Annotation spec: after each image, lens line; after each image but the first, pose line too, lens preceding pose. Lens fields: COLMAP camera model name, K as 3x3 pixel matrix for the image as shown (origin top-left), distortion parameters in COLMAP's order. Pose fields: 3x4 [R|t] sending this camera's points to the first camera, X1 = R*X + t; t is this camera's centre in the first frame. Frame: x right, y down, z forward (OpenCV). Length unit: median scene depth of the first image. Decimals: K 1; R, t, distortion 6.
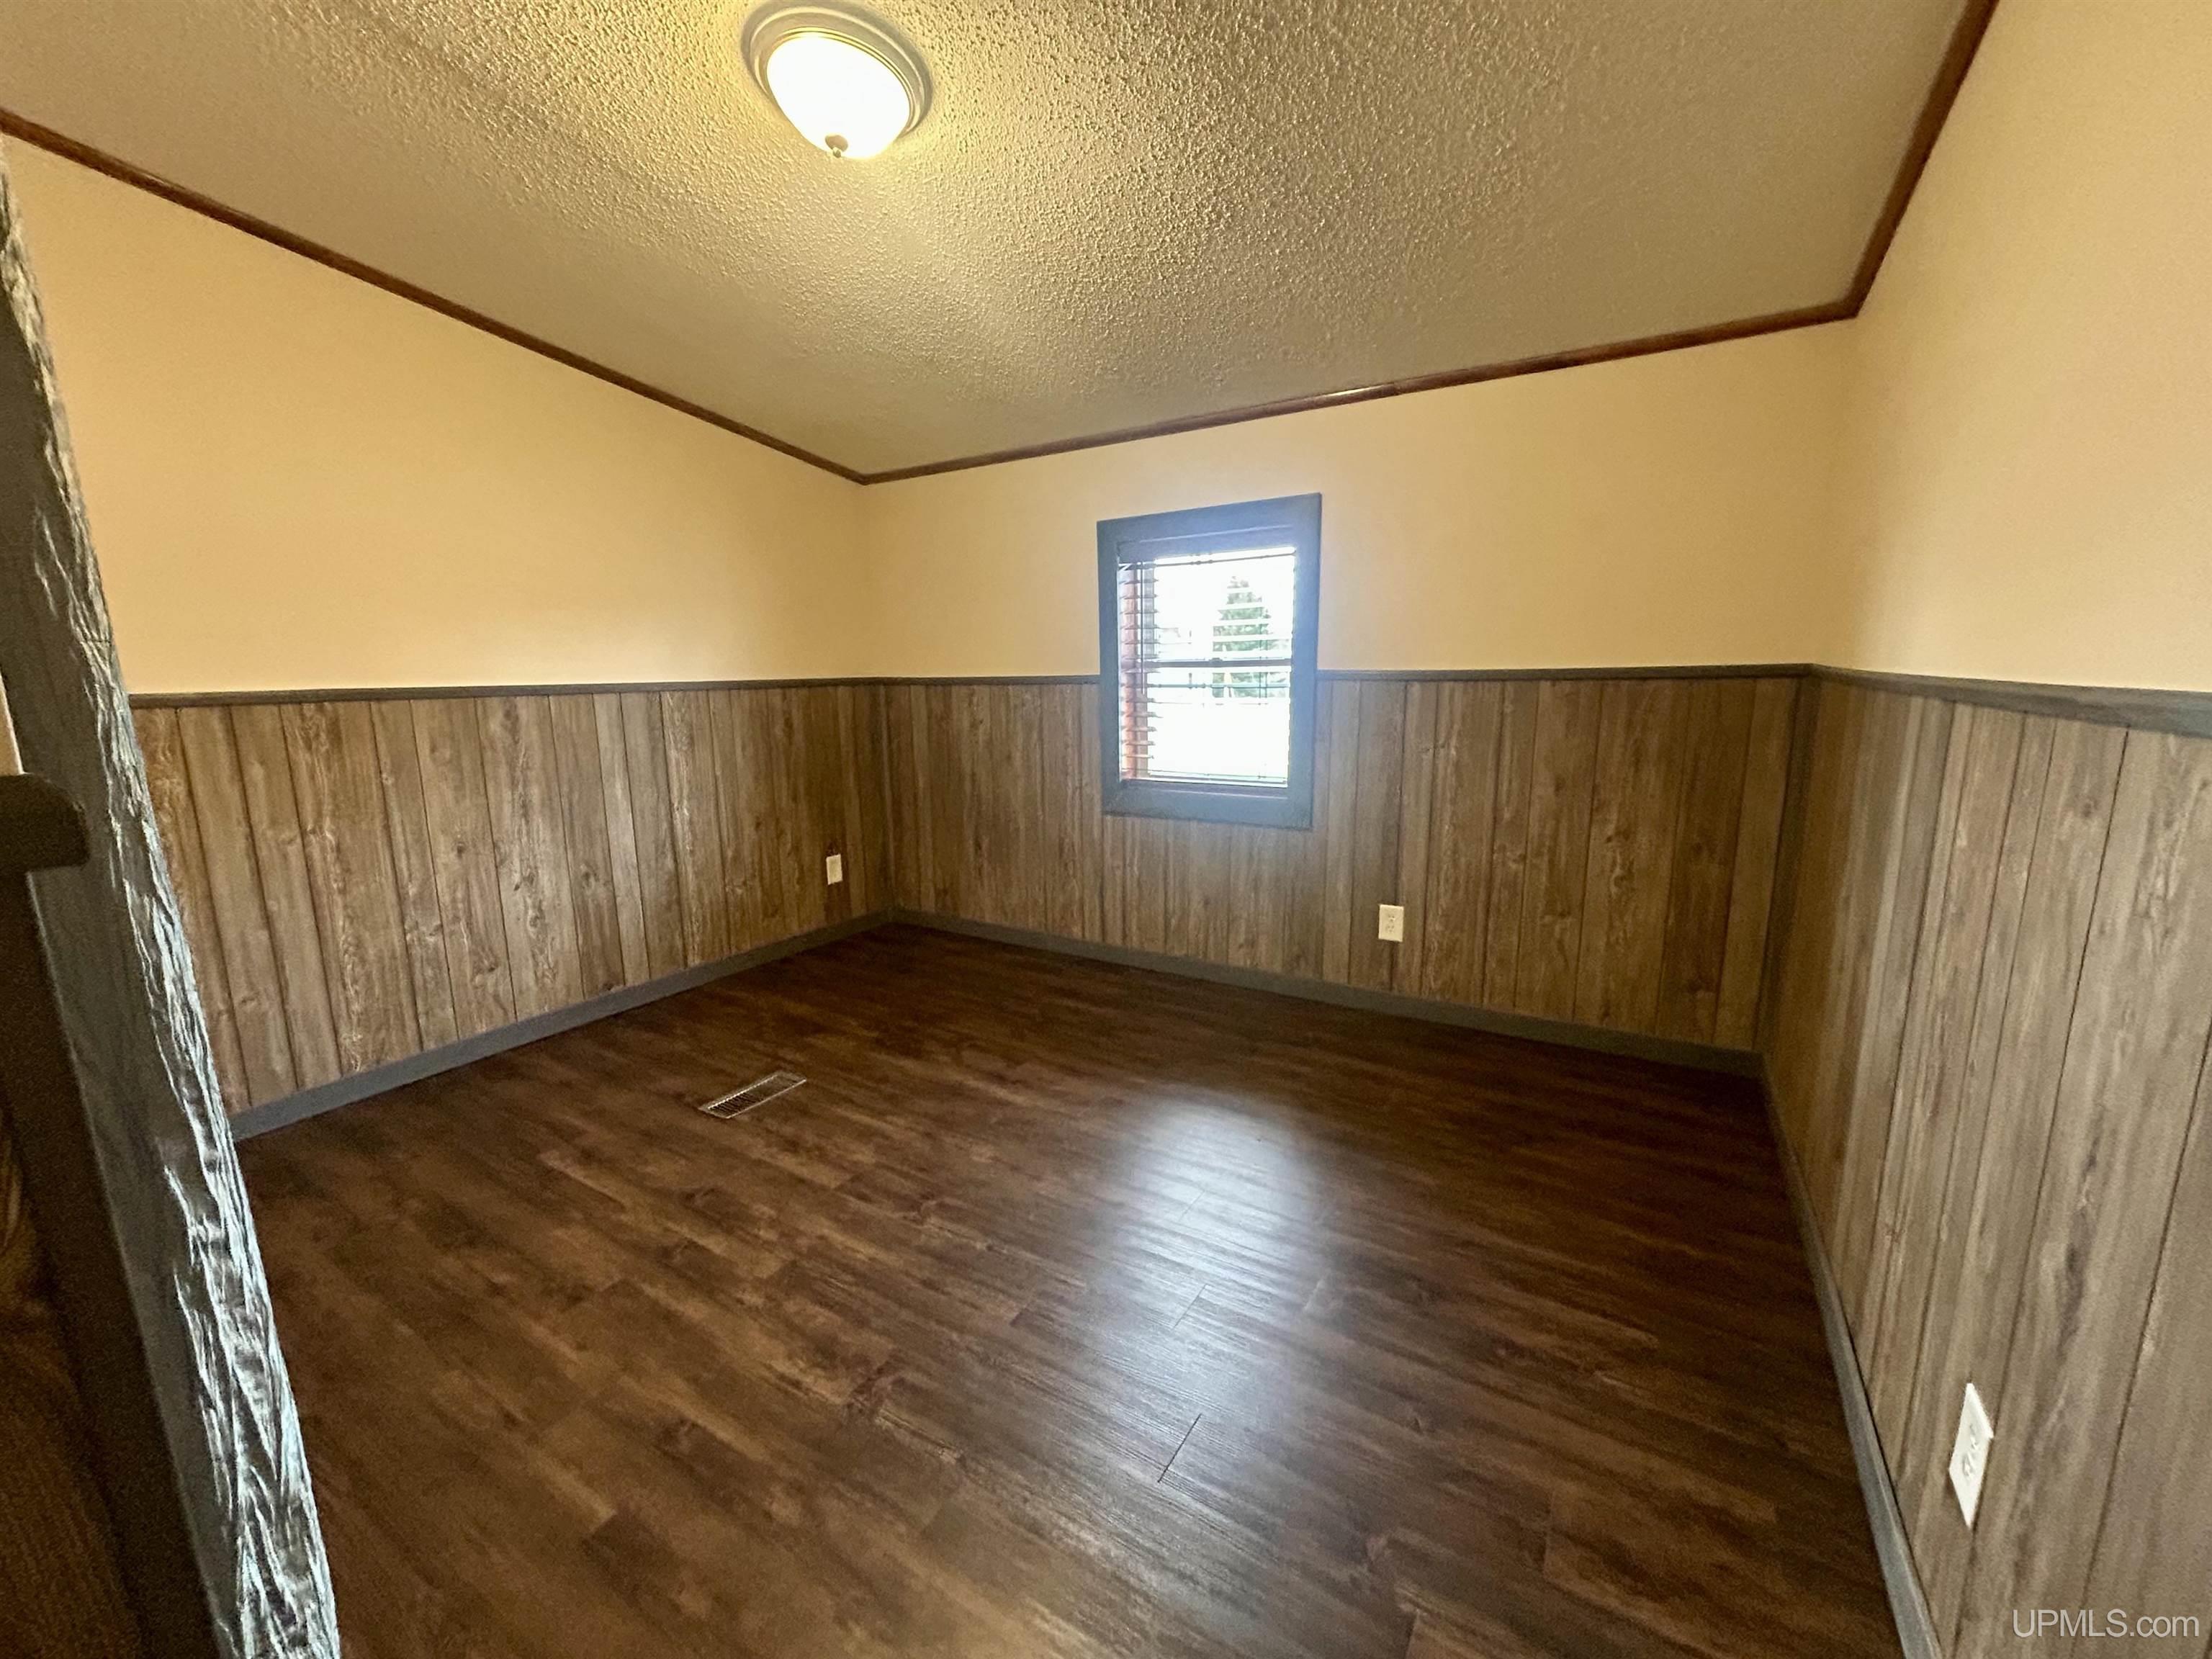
lens RADIAL K [[892.1, 0, 1106.0], [0, 892.1, 829.5], [0, 0, 1]] dist [-0.002568, -0.000418]
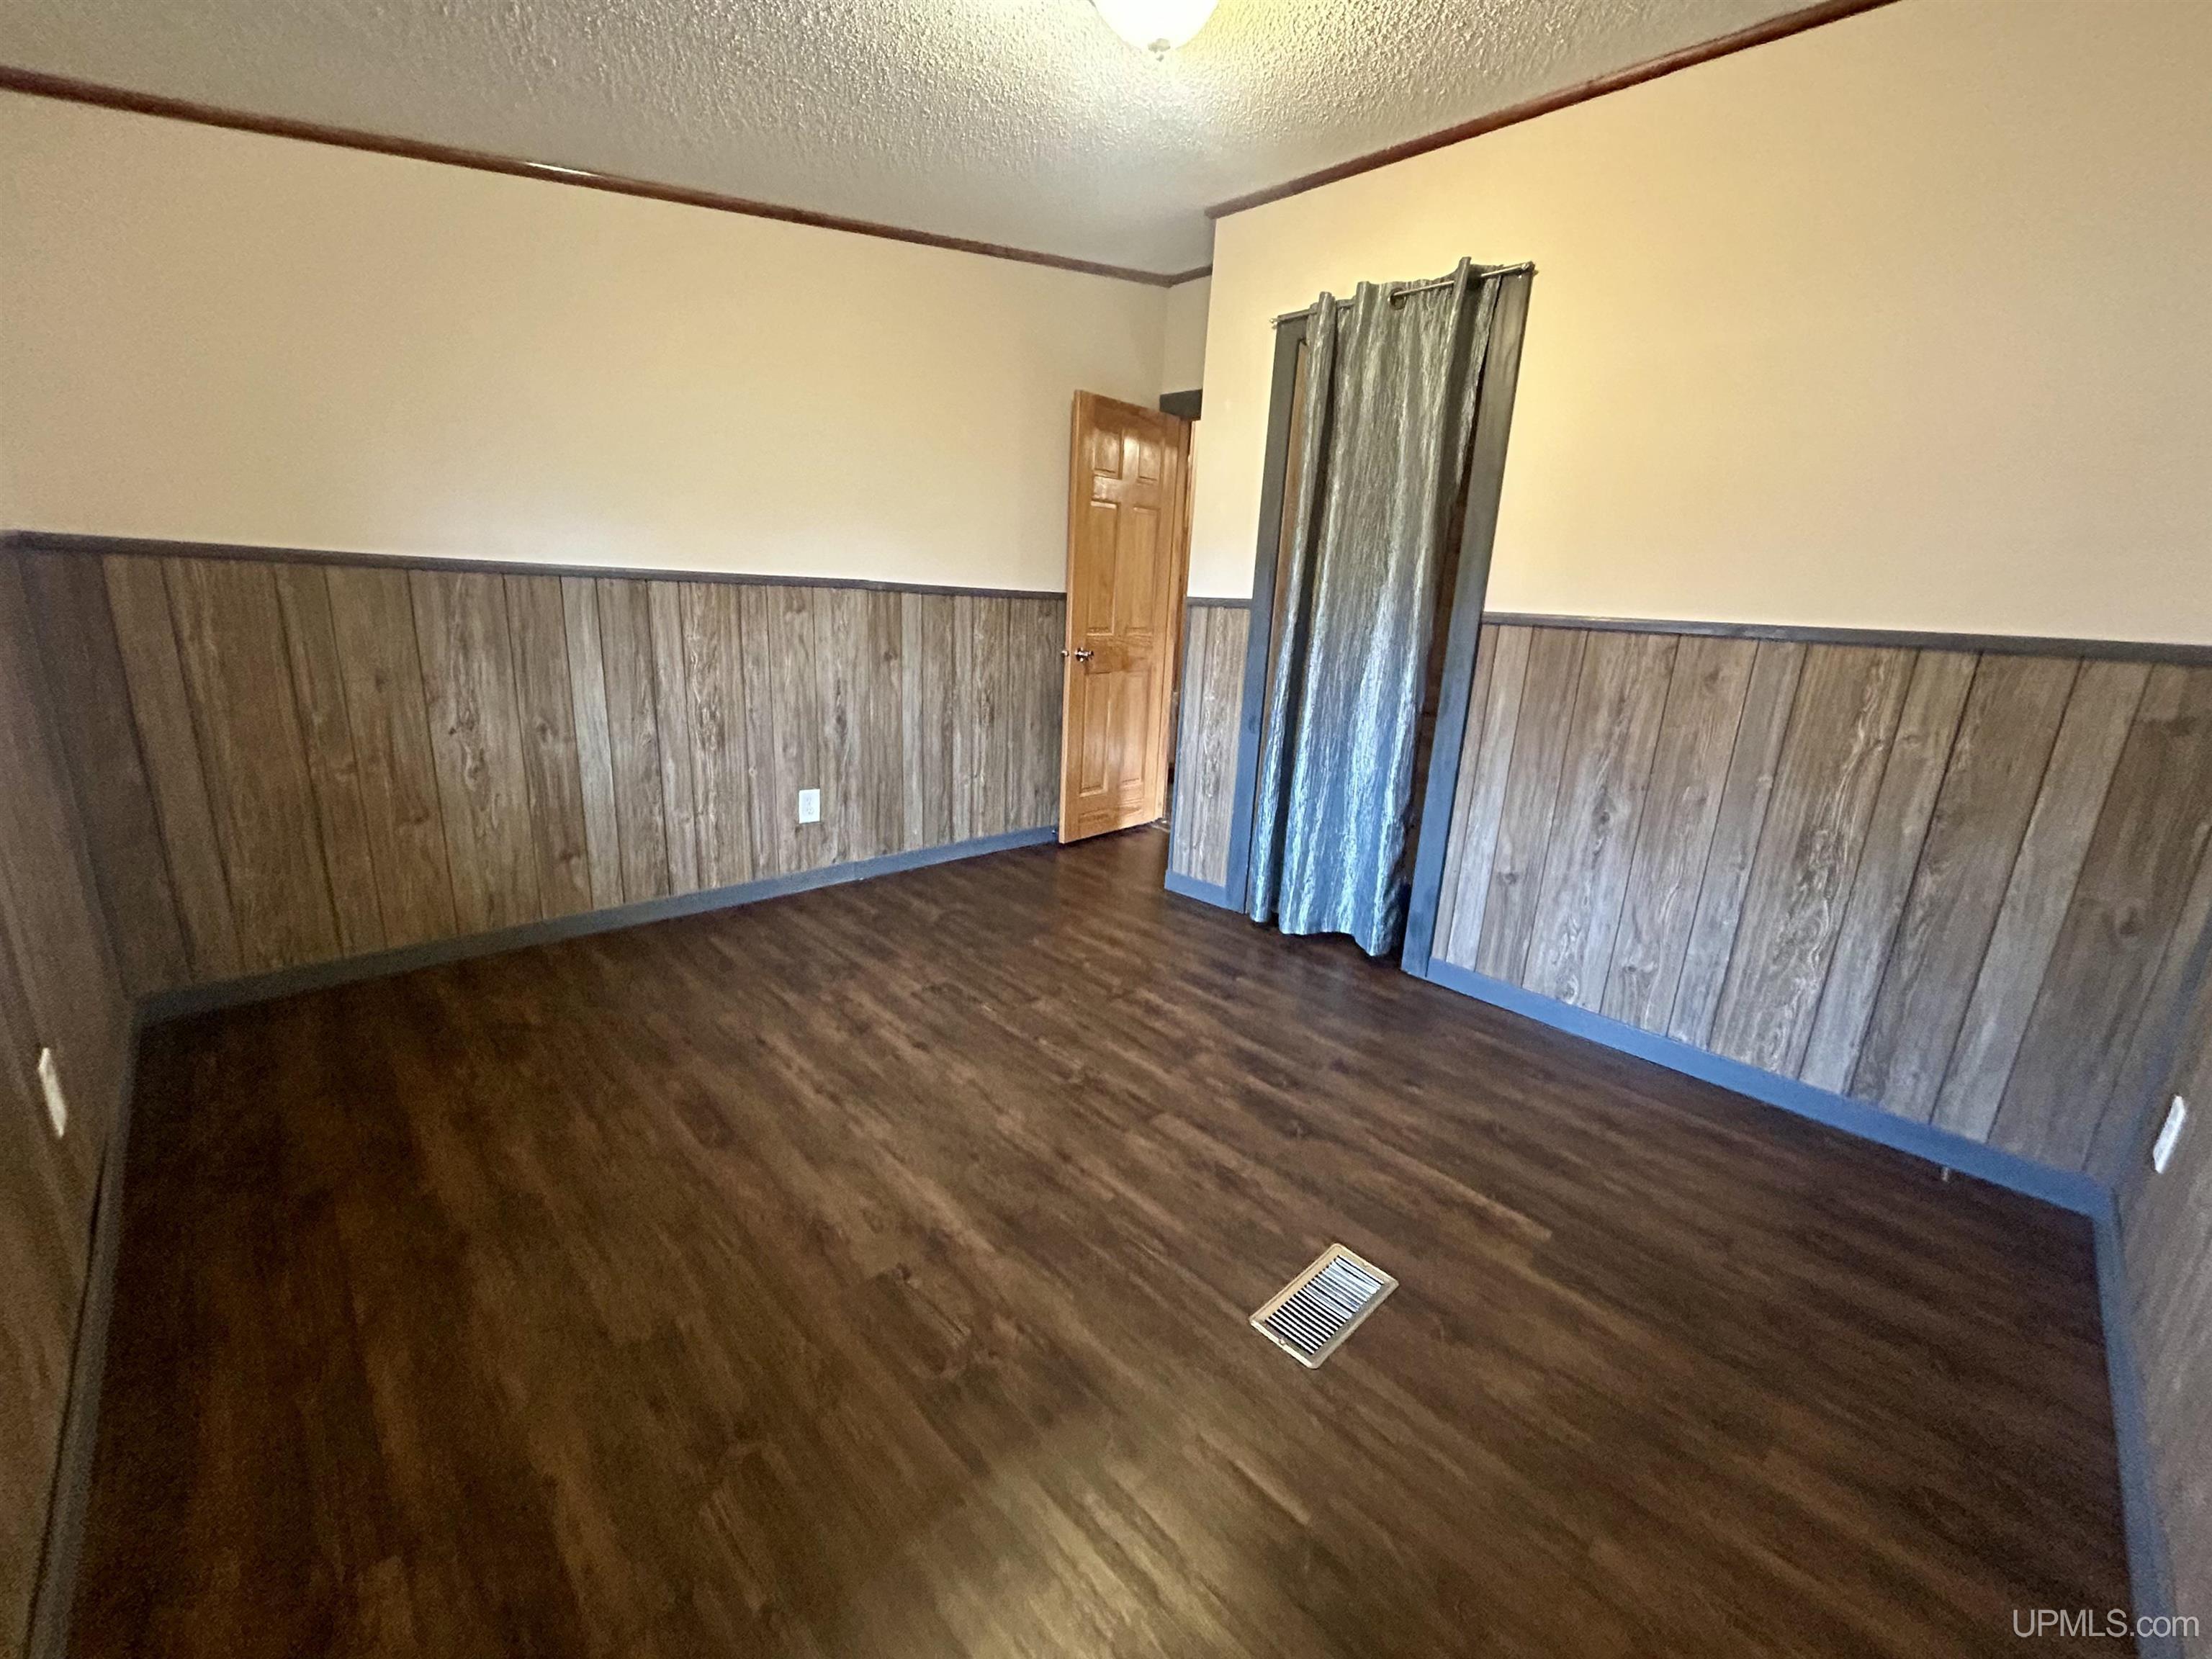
lens RADIAL K [[892.1, 0, 1106.0], [0, 892.1, 829.5], [0, 0, 1]] dist [-0.002568, -0.000418]
pose [[-0.967545, -0.097275, 0.233225, -0.449696], [0.009224, 0.908730, 0.417283, -0.304829], [-0.252530, 0.405892, -0.878340, 1.795226]]
